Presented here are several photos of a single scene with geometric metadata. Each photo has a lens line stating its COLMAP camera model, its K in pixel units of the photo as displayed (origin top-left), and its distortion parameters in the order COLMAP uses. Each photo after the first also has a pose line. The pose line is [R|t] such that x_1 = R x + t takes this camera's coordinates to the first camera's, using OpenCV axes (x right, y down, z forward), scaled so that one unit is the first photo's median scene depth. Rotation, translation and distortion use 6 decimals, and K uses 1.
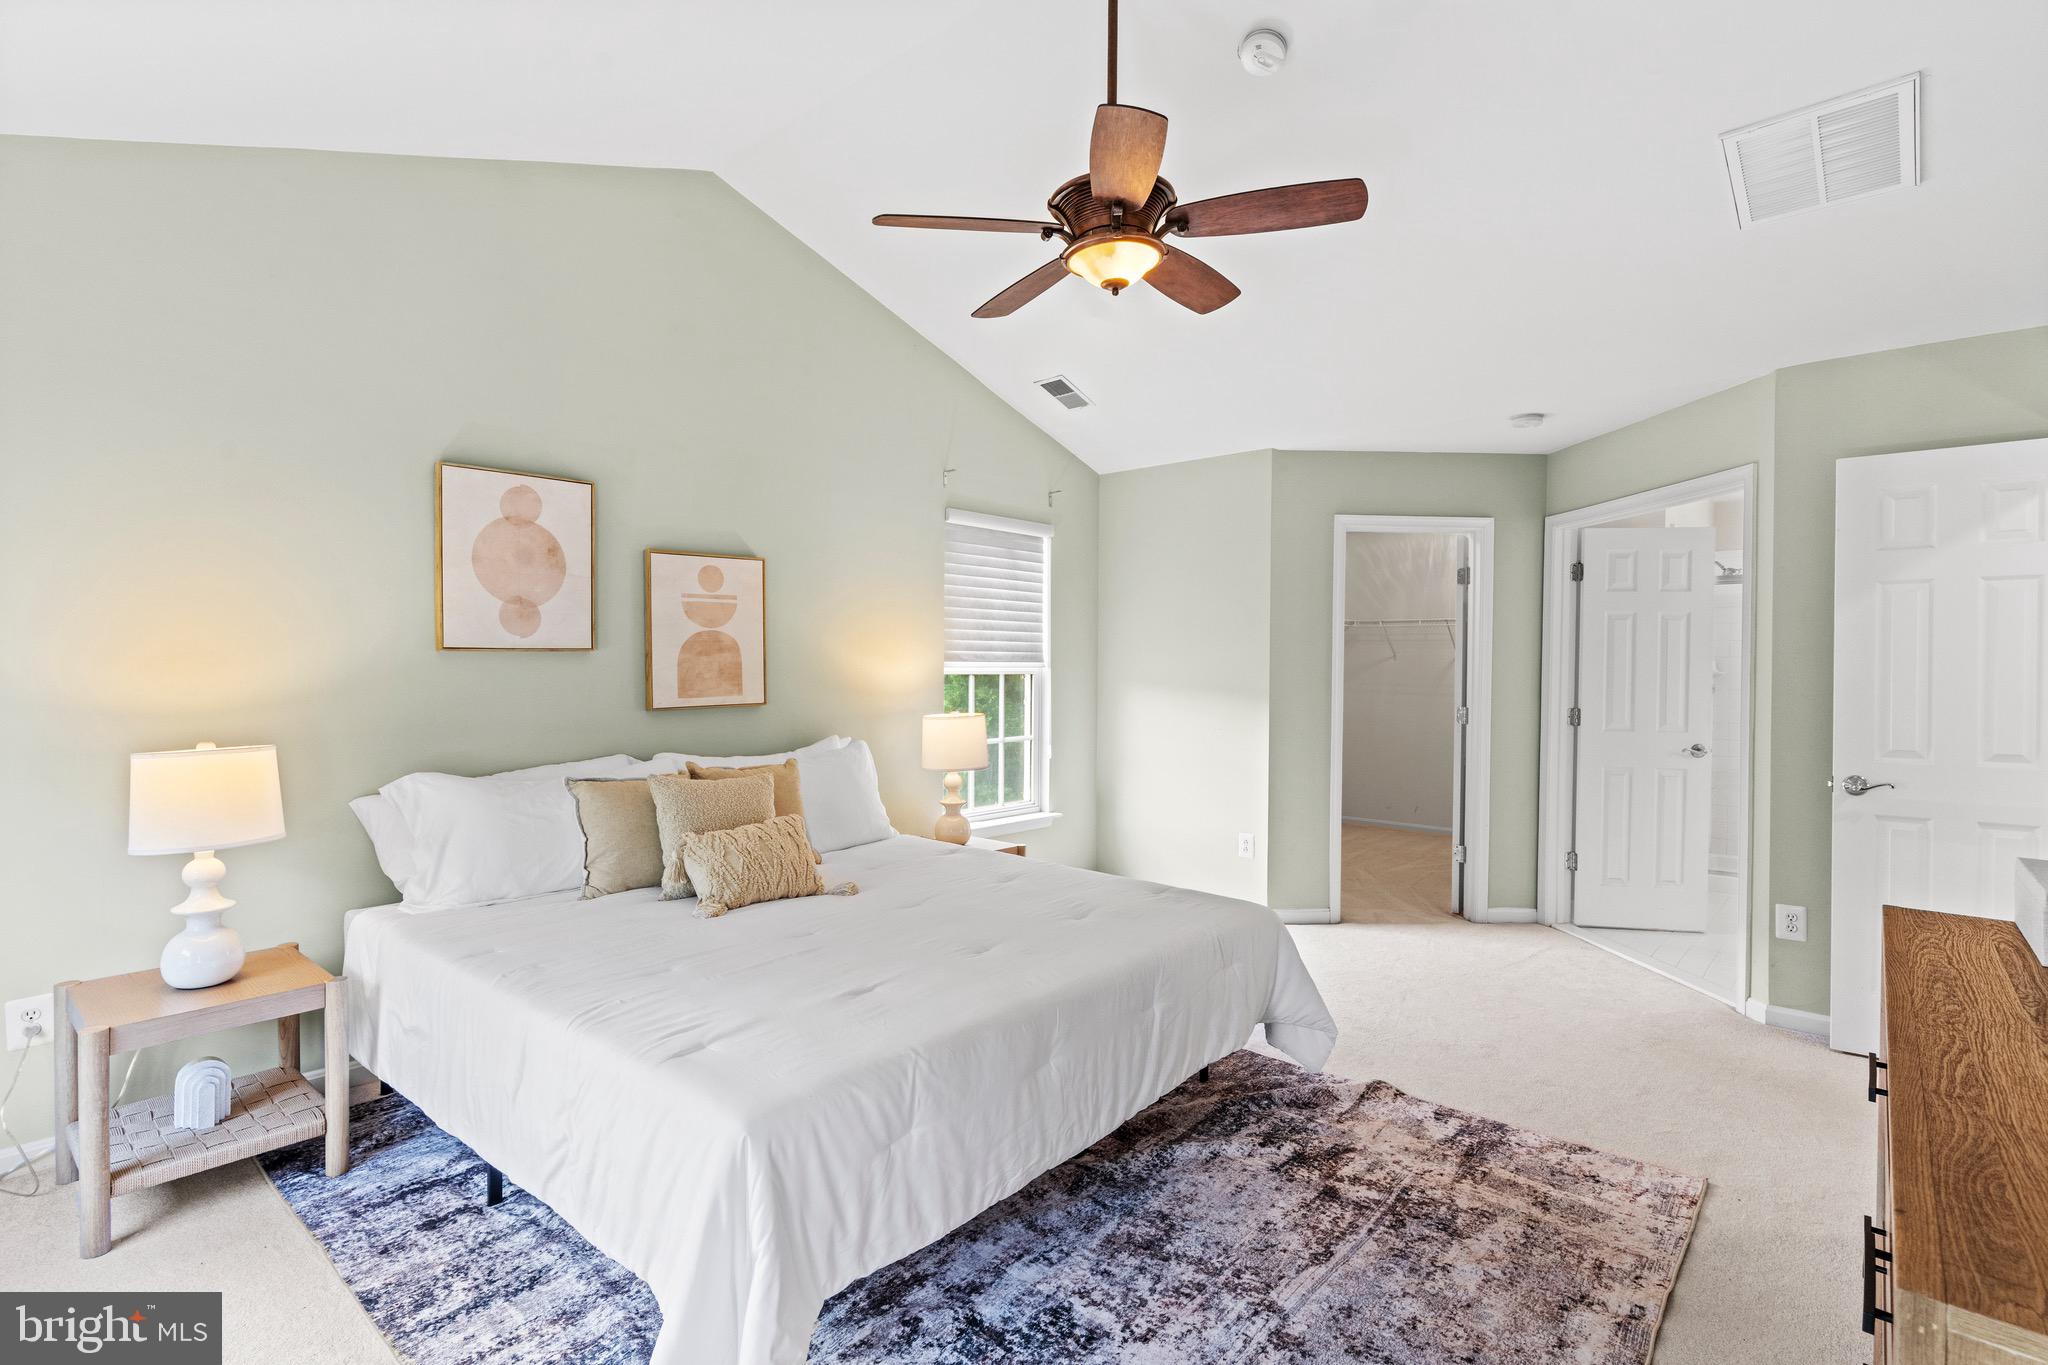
lens RADIAL K [[981.8, 0, 1017.8], [0, 981.8, 678.1], [0, 0, 1]] dist [0.003947, 0.000880]
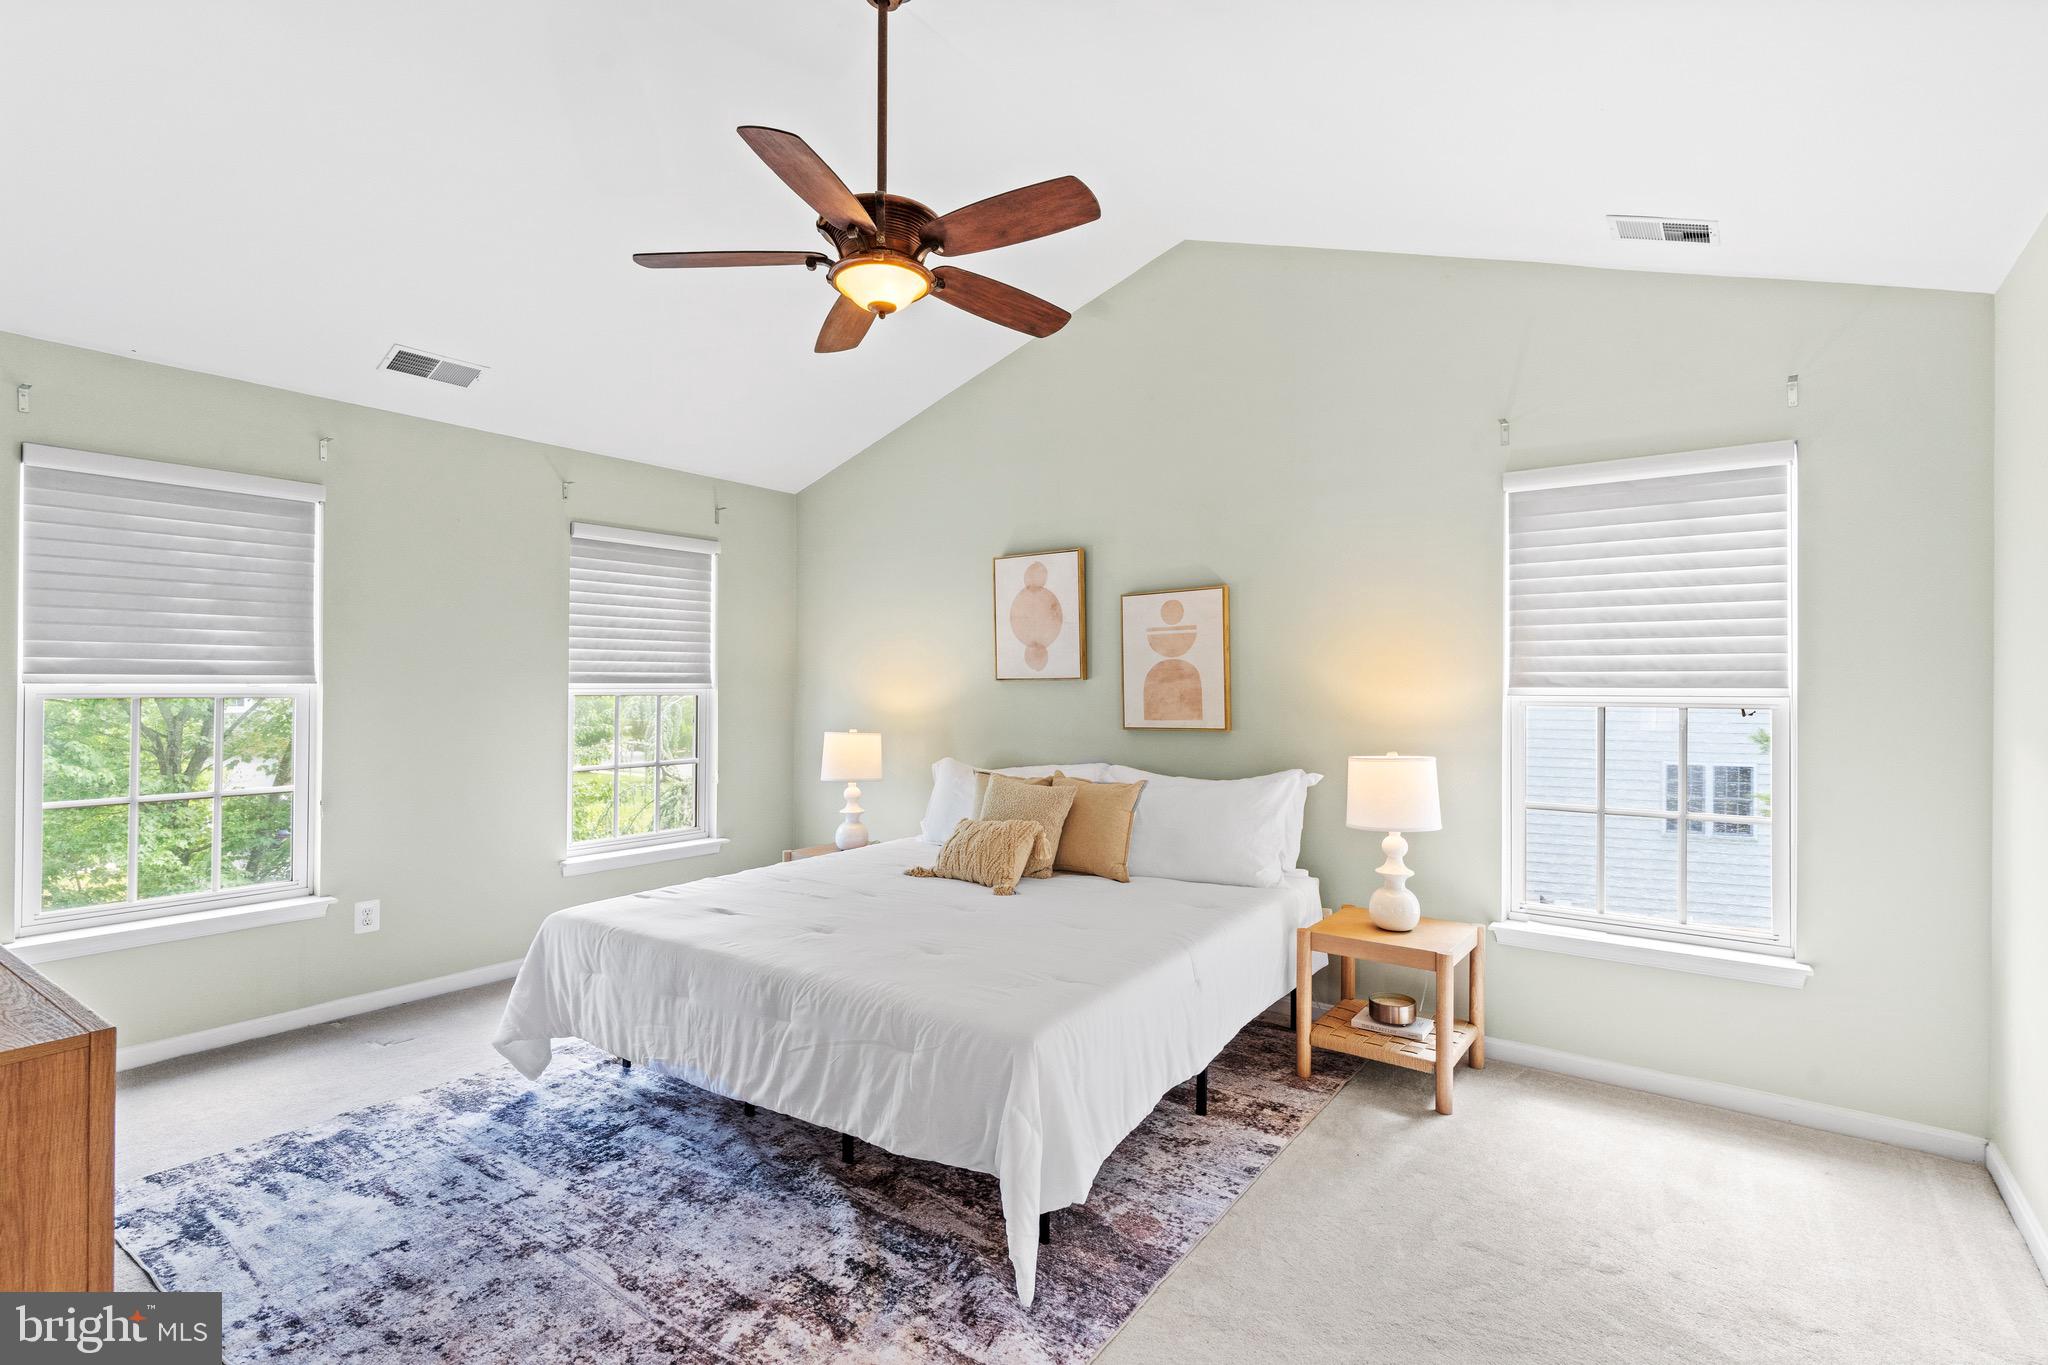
lens RADIAL K [[981.8, 0, 1024.9], [0, 981.8, 683.2], [0, 0, 1]] dist [0.003947, 0.000880]
pose [[0.101349, -0.005361, -0.994837, 0.797498], [-0.015642, 0.999853, -0.006982, -0.012304], [0.994728, 0.016268, 0.101250, 0.762032]]
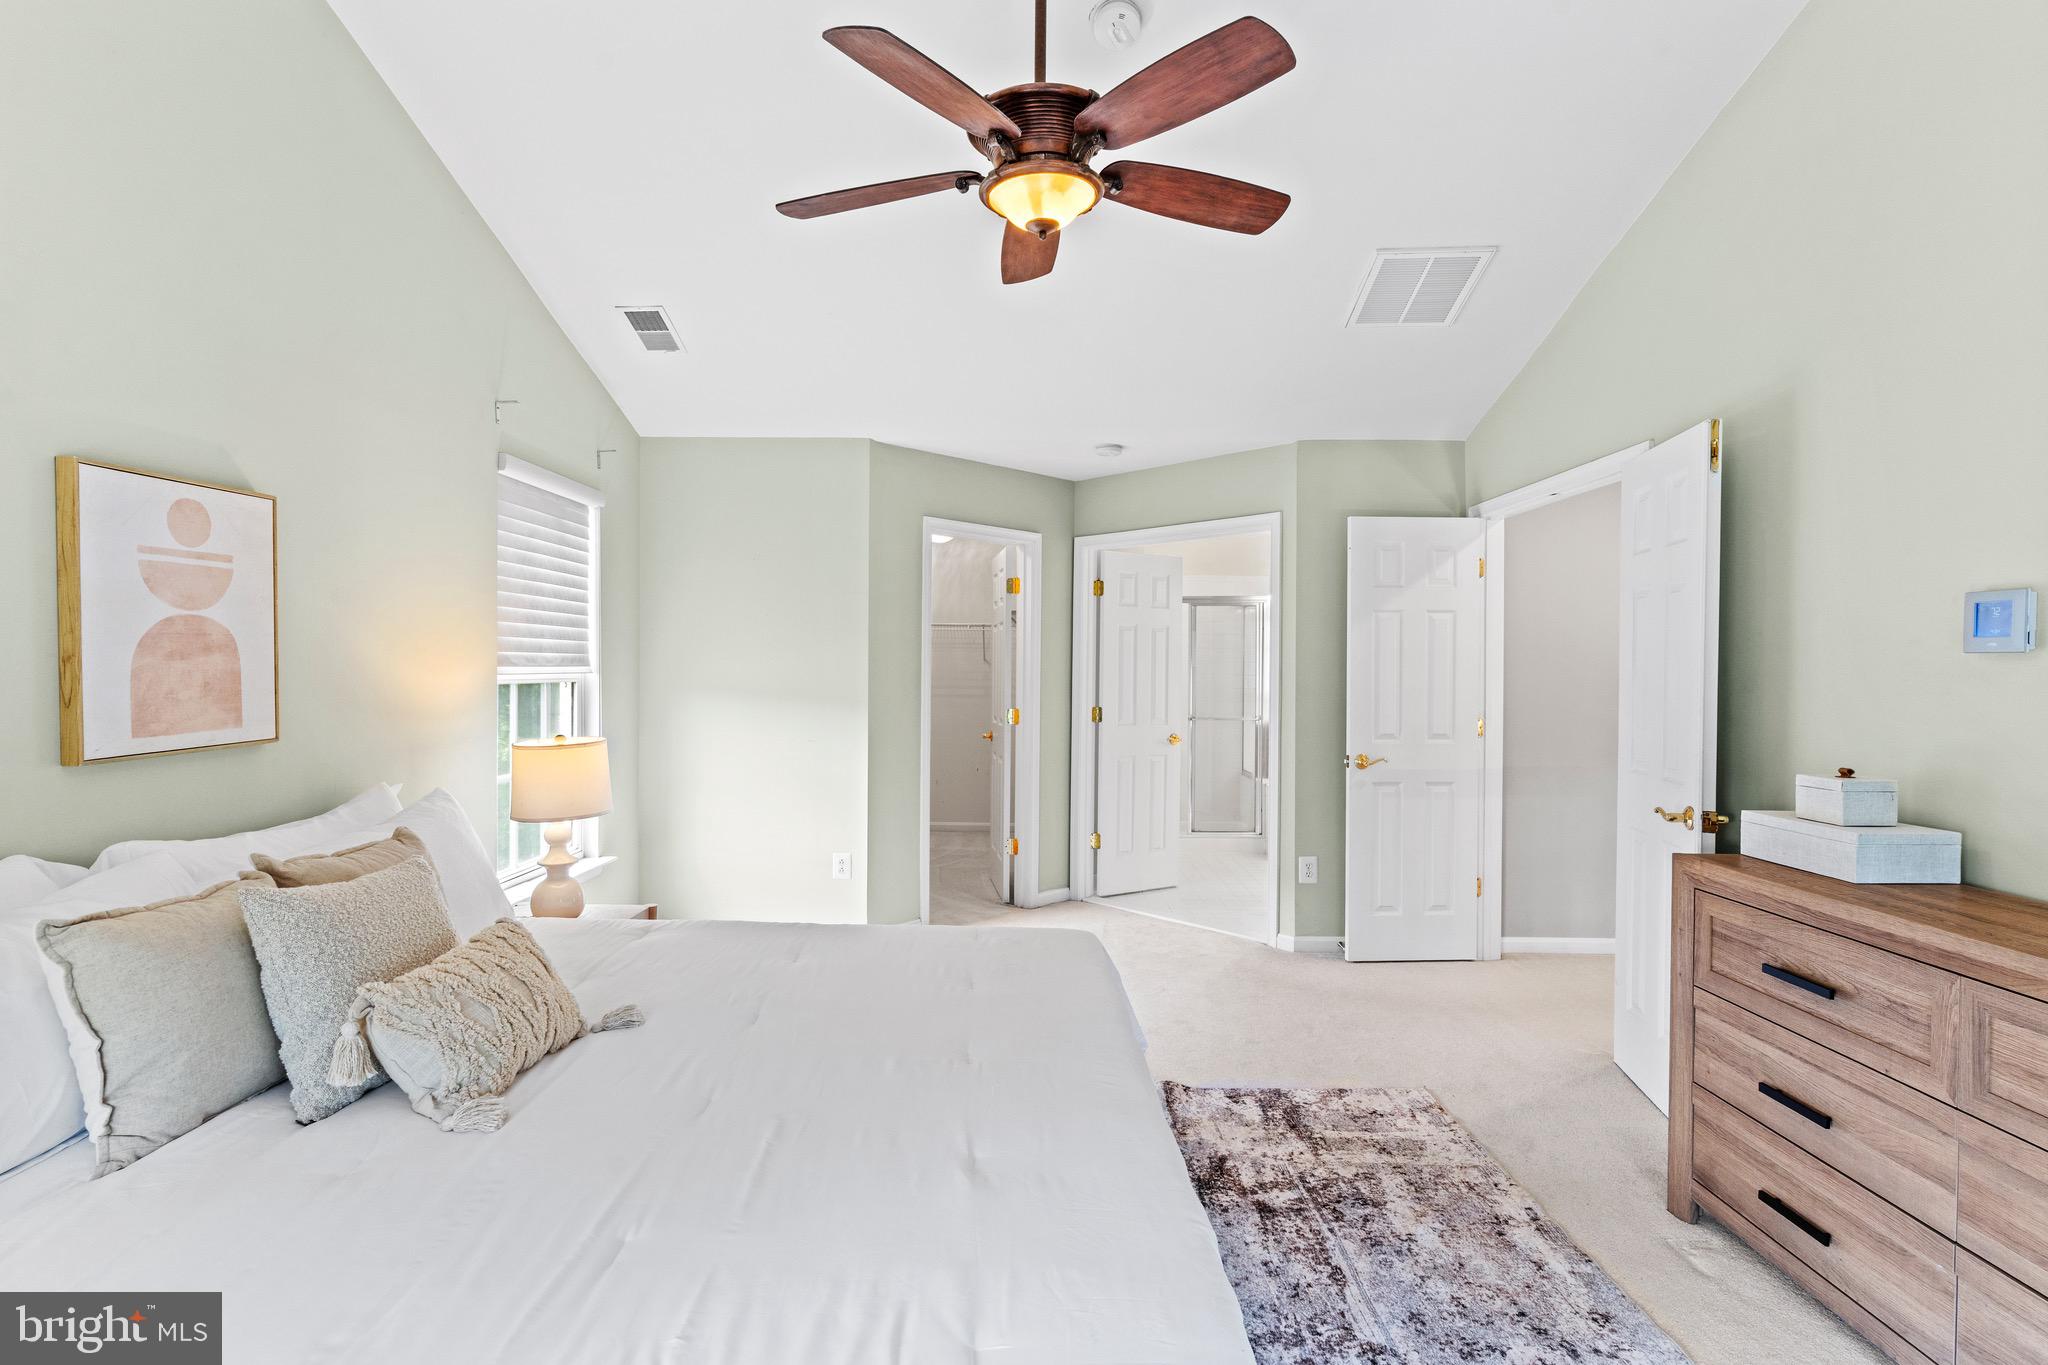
lens RADIAL K [[981.8, 0, 1023.2], [0, 981.8, 677.9], [0, 0, 1]] dist [0.003947, 0.000880]
pose [[0.751089, -0.008034, 0.660152, -0.342645], [0.006302, 0.999968, 0.004999, -0.012778], [-0.660171, 0.000405, 0.751116, 0.274072]]
